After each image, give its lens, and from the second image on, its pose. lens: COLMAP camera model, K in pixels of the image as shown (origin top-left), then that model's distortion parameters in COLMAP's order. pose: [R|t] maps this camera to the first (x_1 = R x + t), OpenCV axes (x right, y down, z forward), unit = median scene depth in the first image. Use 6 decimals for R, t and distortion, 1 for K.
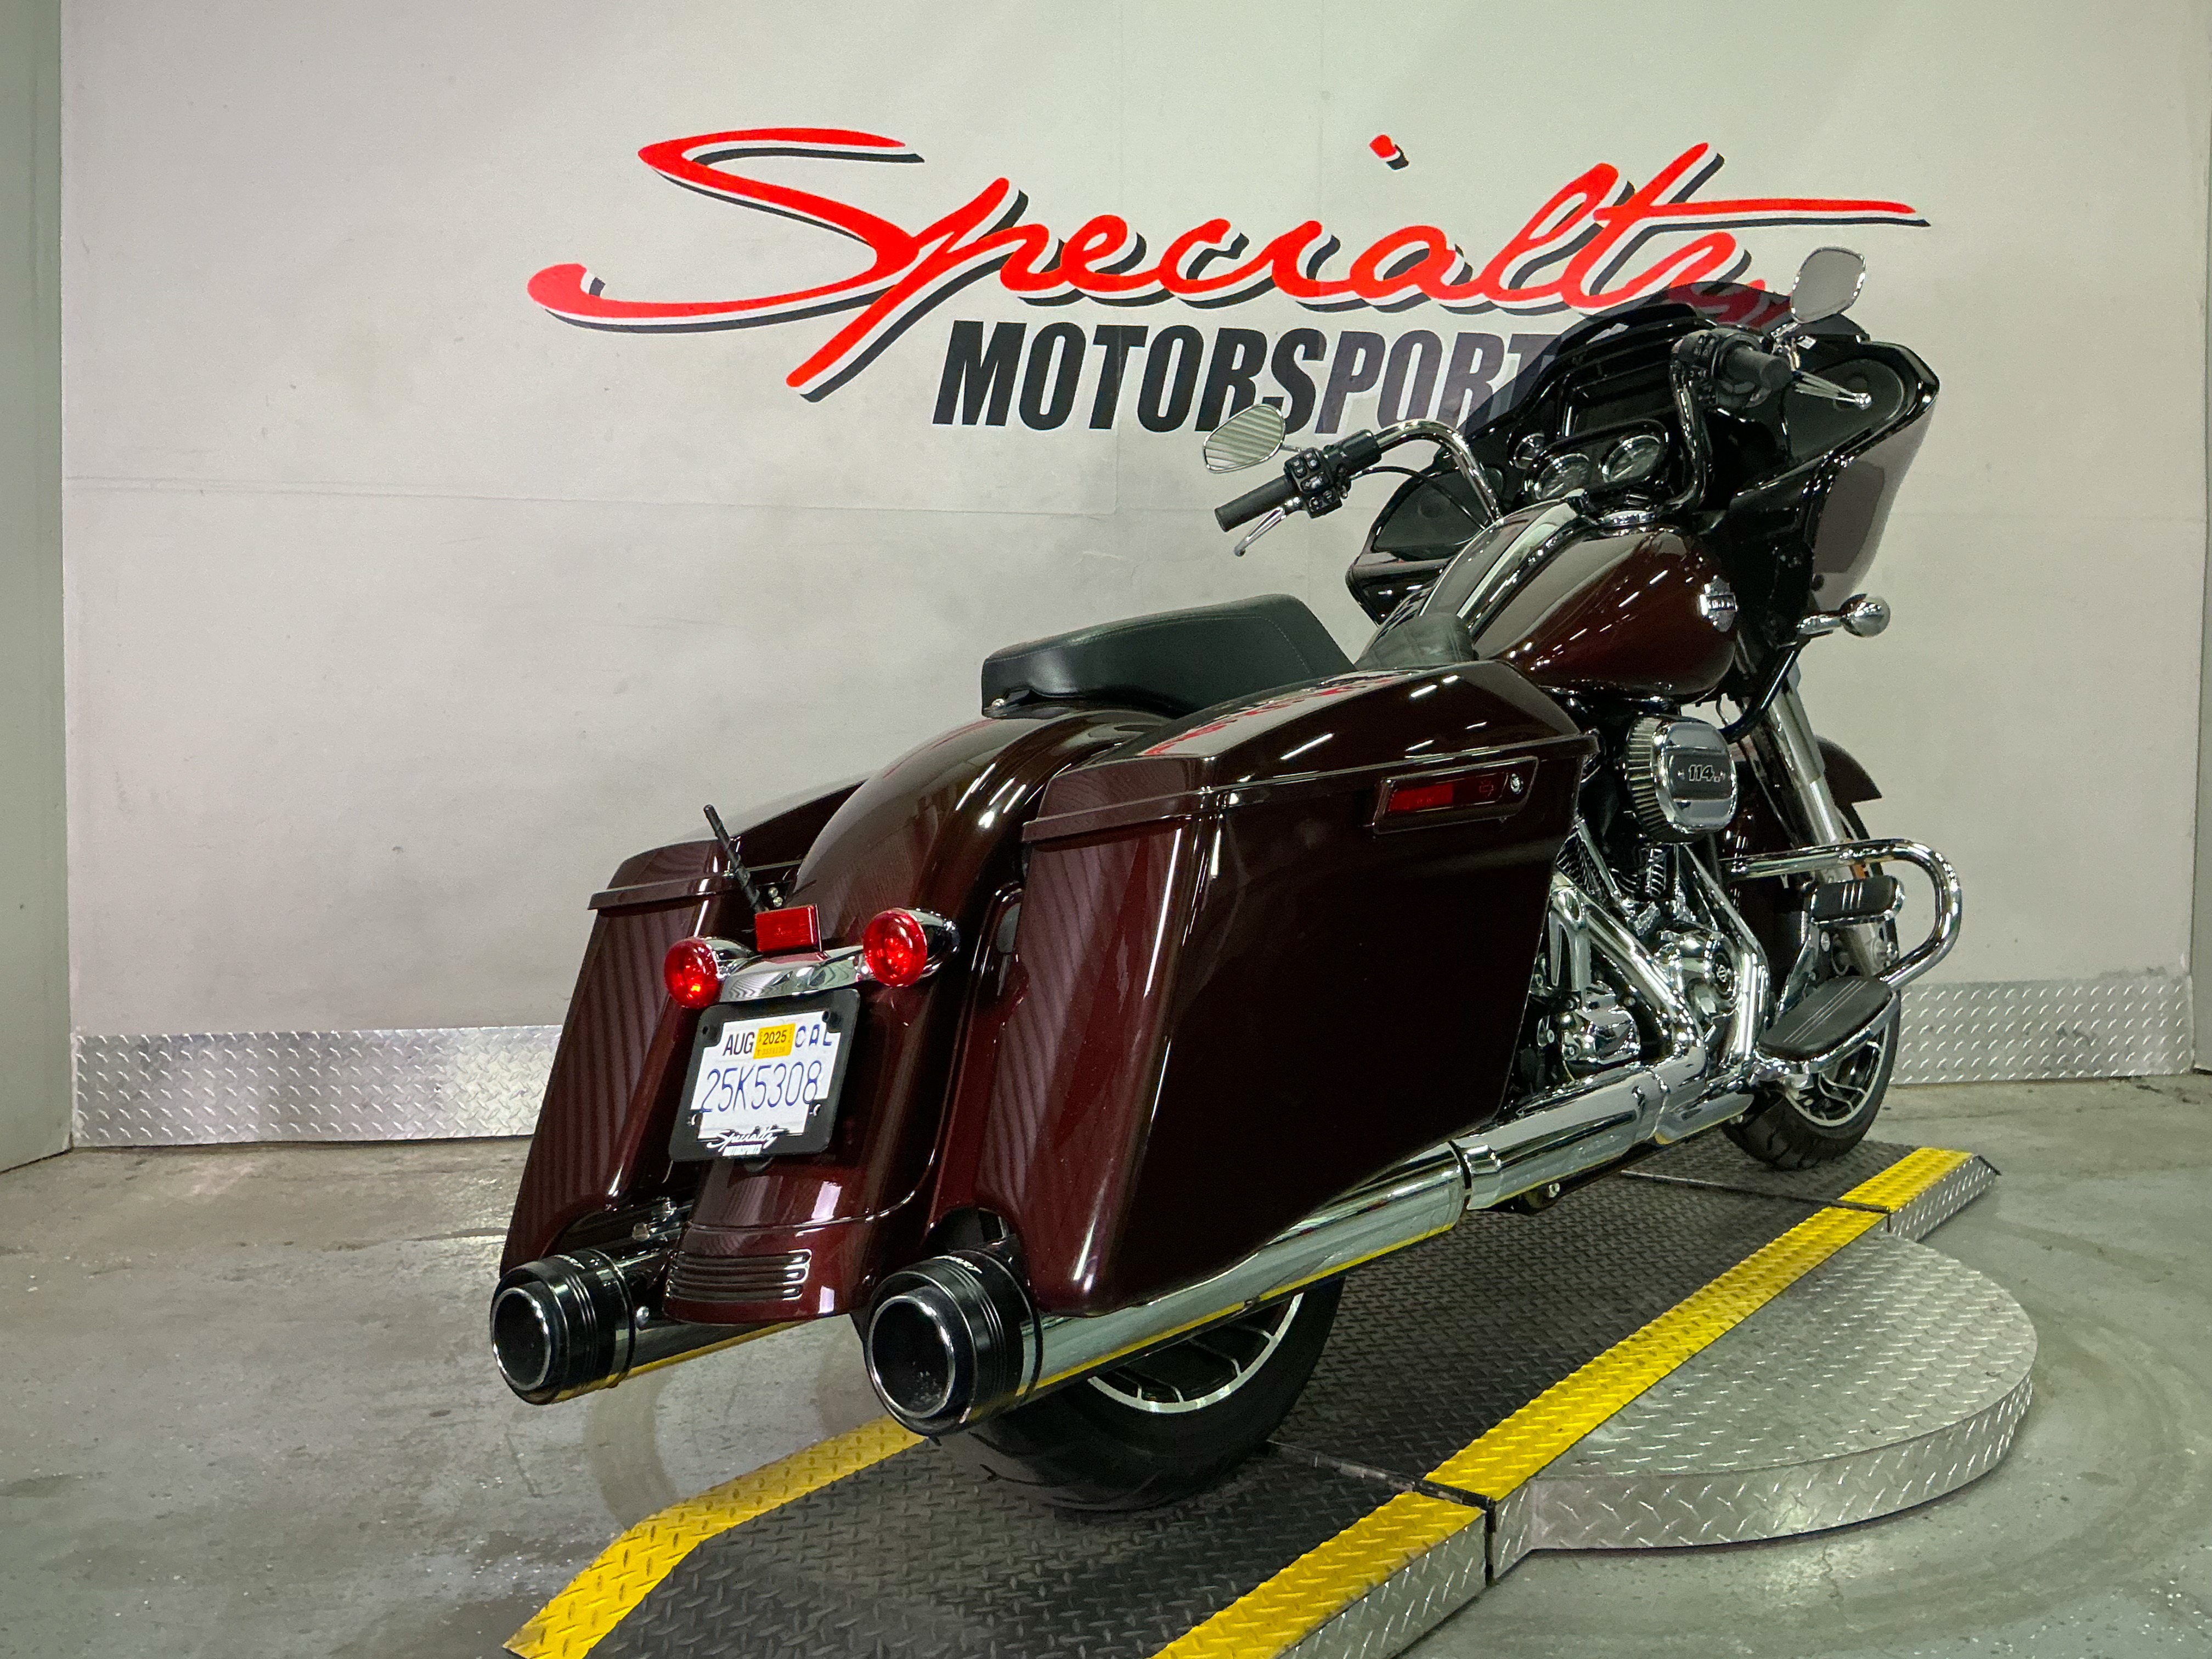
lens RADIAL K [[1976.3, 0, 1094.9], [0, 1976.3, 828.1], [0, 0, 1]] dist [-0.021934, -0.032553]
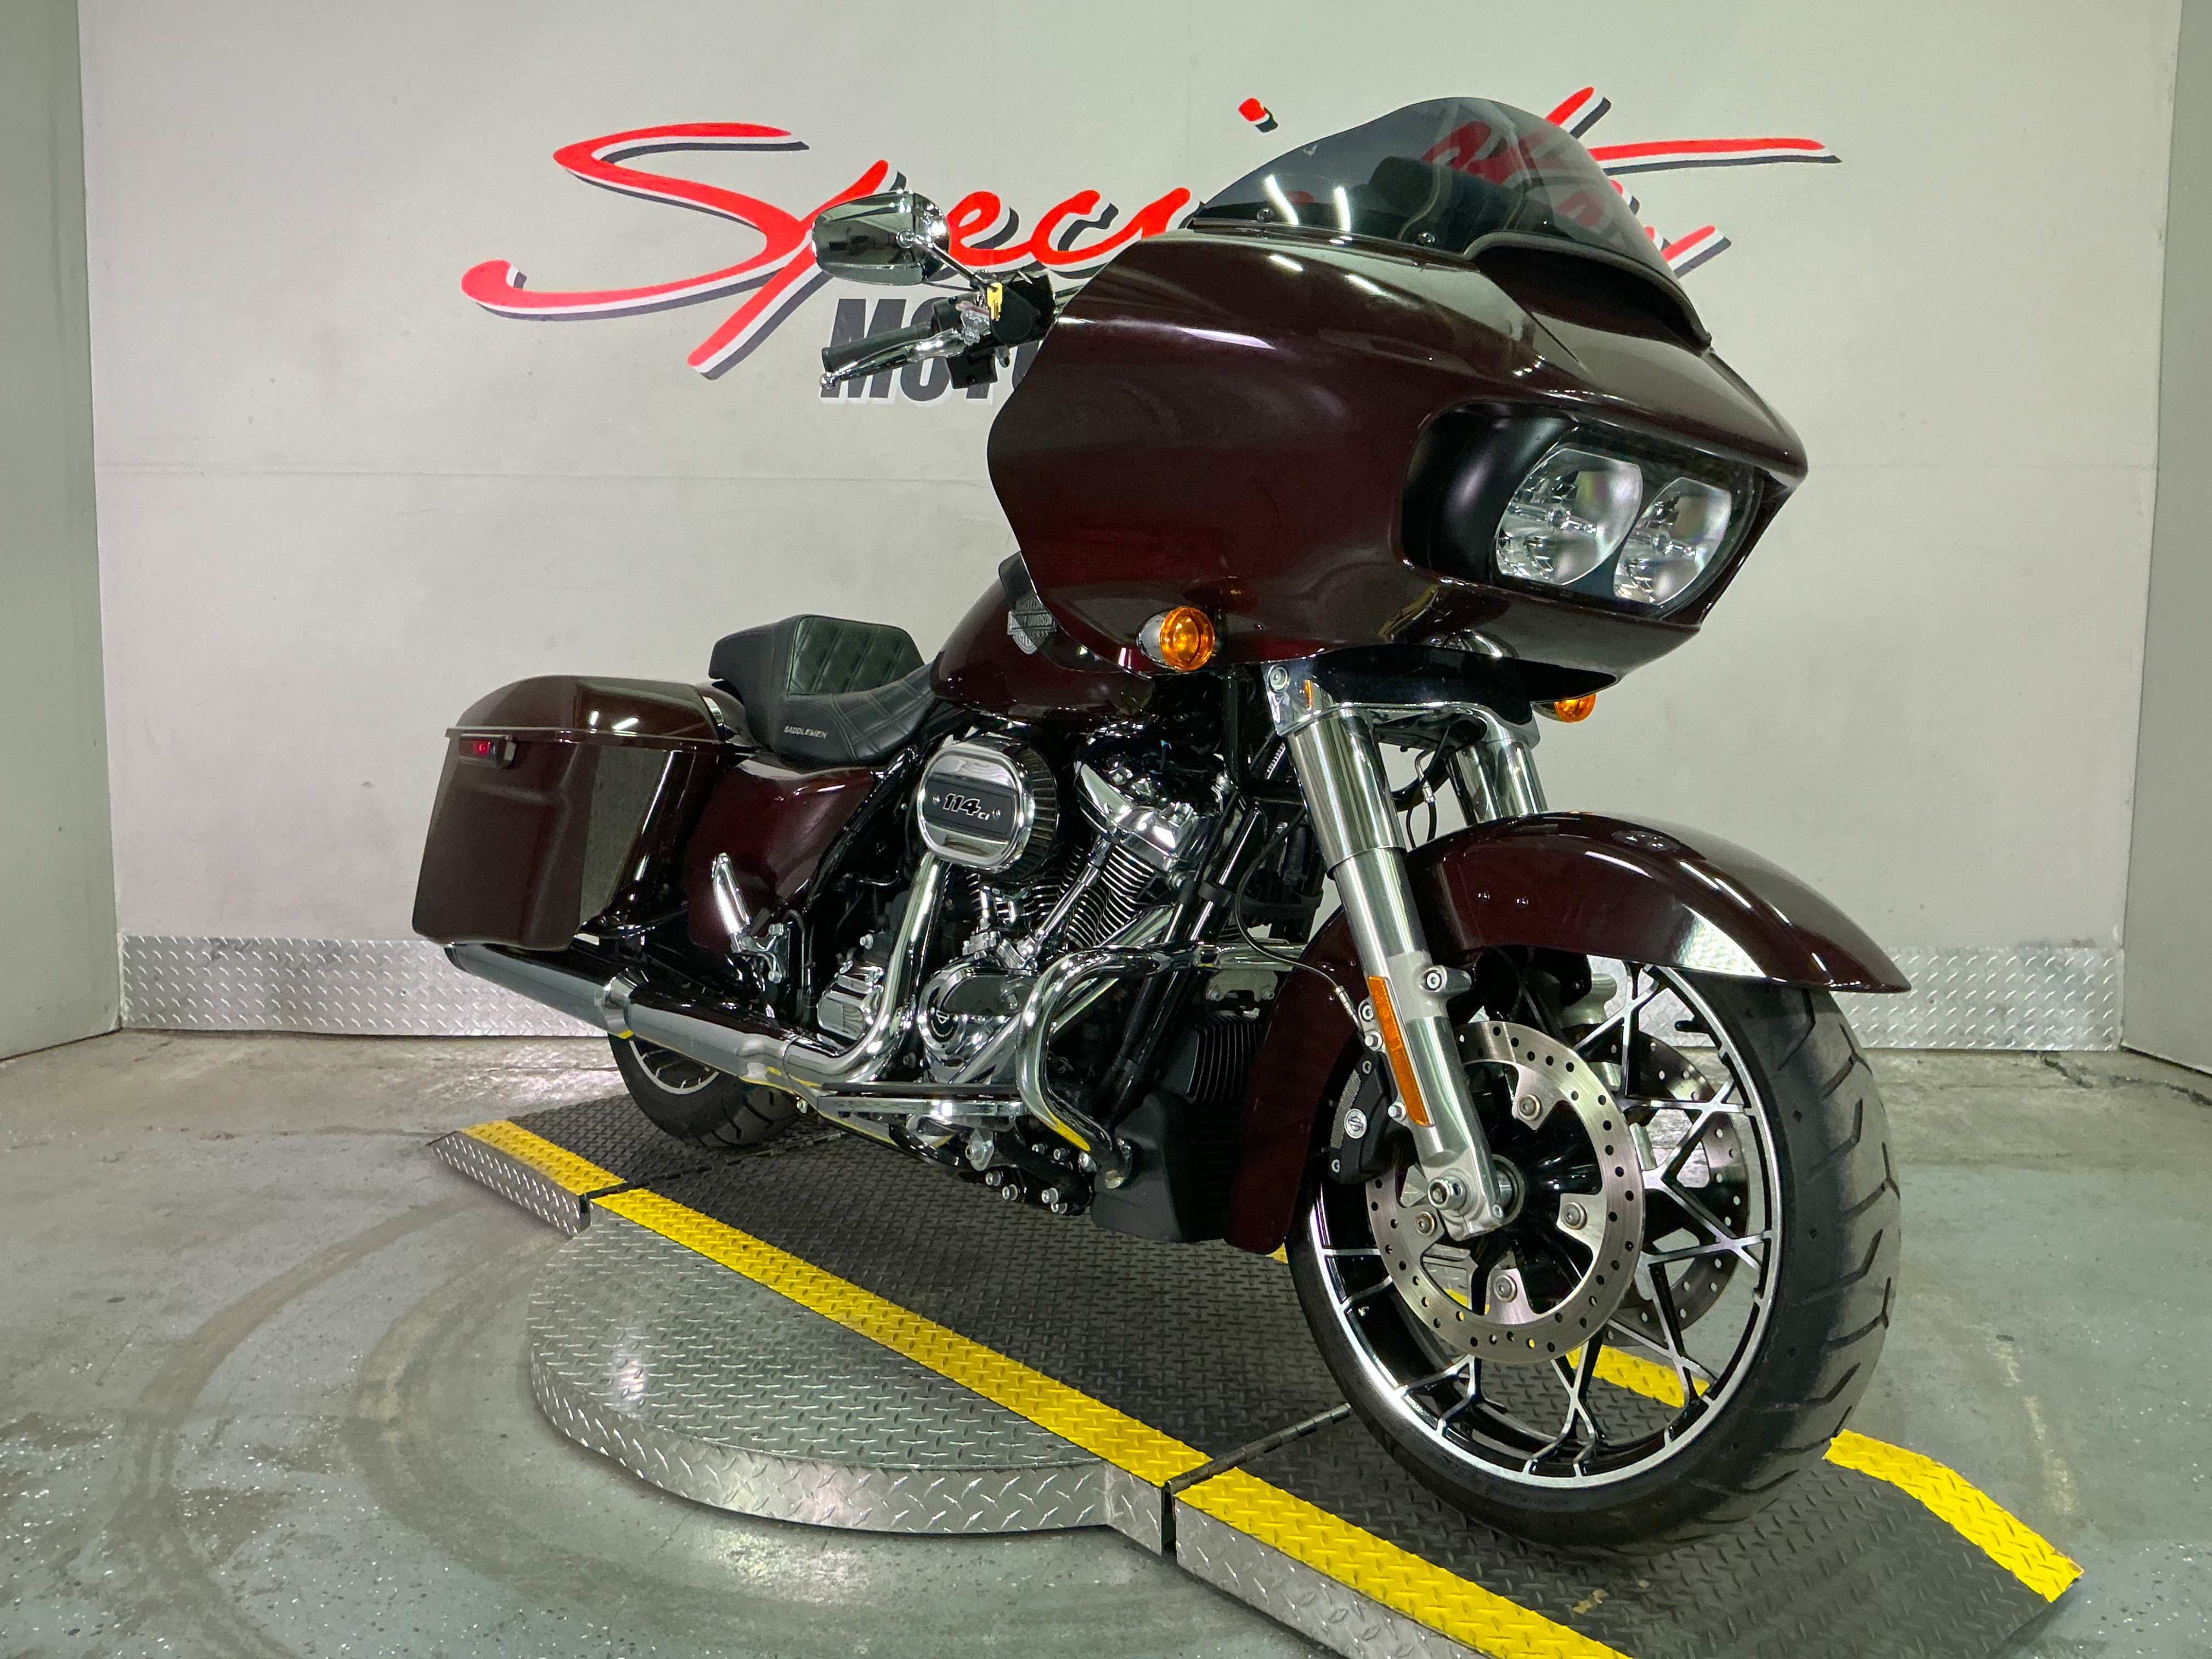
lens RADIAL K [[1872.1, 0, 1125.2], [0, 1872.1, 827.0], [0, 0, 1]] dist [-0.020511, -0.019578]
pose [[0.979976, 0.027504, -0.197205, 0.285592], [-0.013323, 0.997252, 0.072881, -0.047843], [0.198667, -0.068794, 0.977650, 0.023215]]
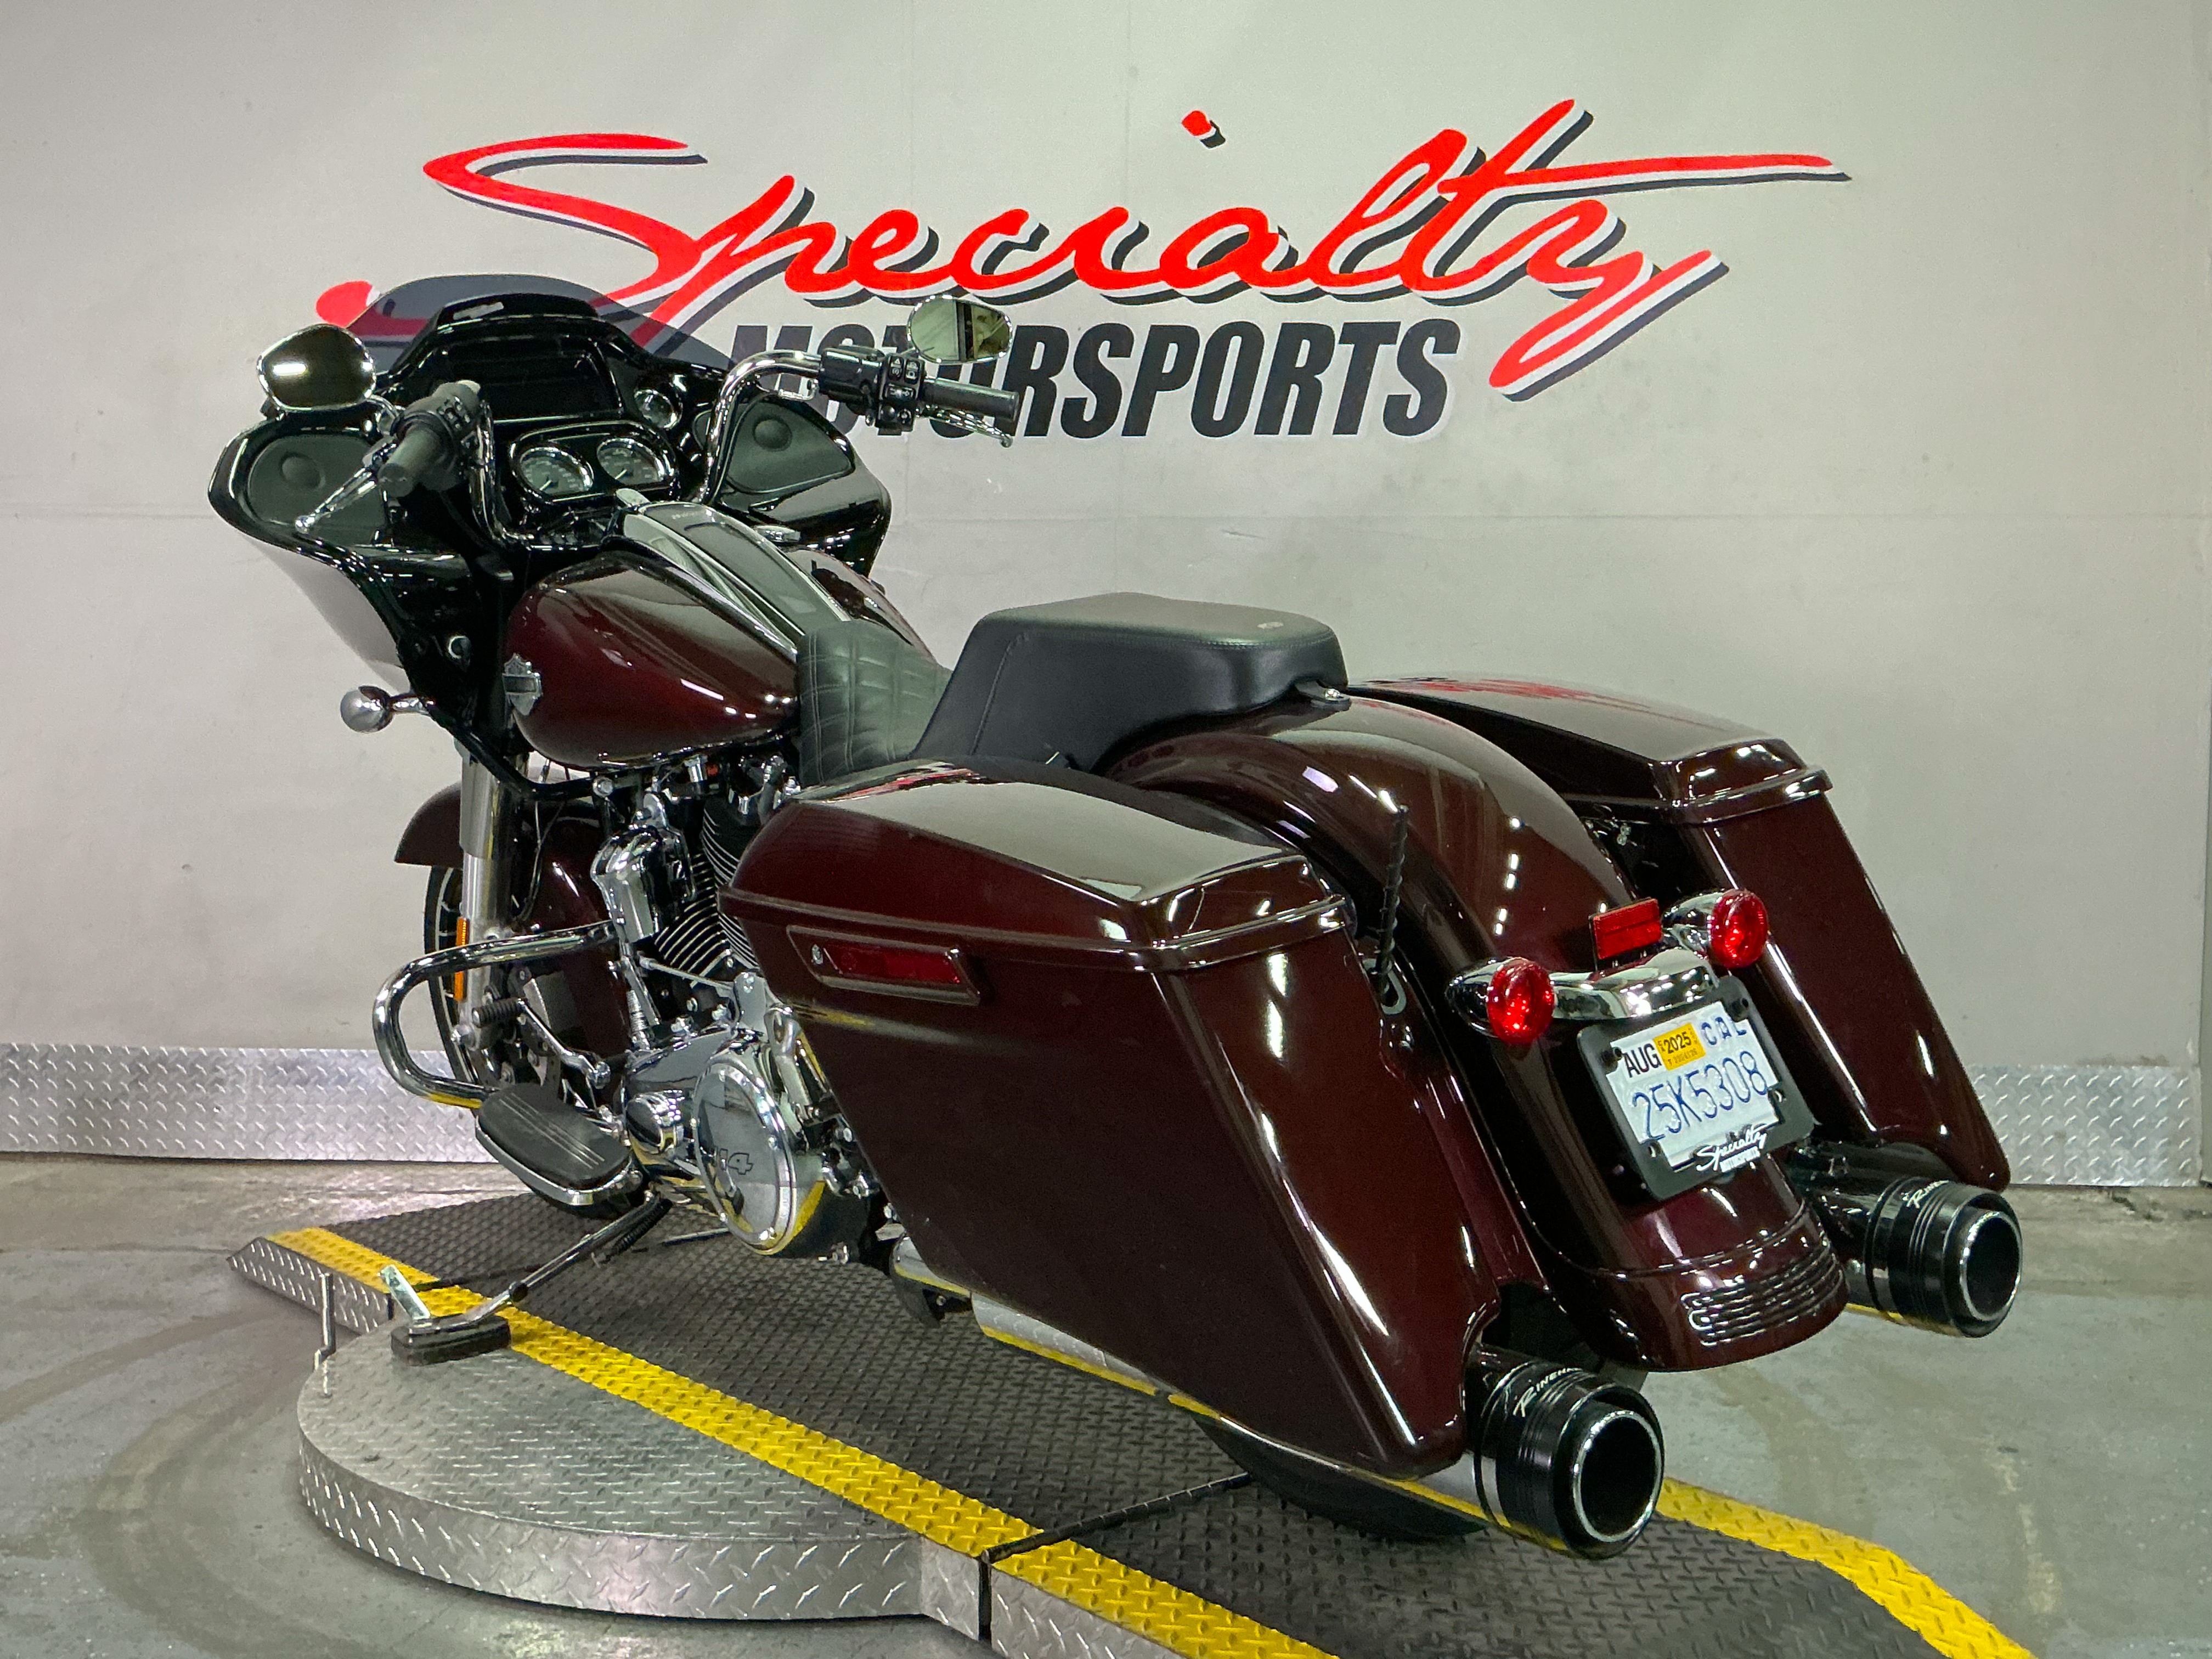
lens RADIAL K [[2204.0, 0, 1135.4], [0, 2204.0, 812.7], [0, 0, 1]] dist [-0.033304, 0.000000]
pose [[0.979915, 0.016484, -0.198734, 0.330880], [-0.021813, 0.999458, -0.024654, 0.000182], [0.198220, 0.028493, 0.979743, 0.002385]]
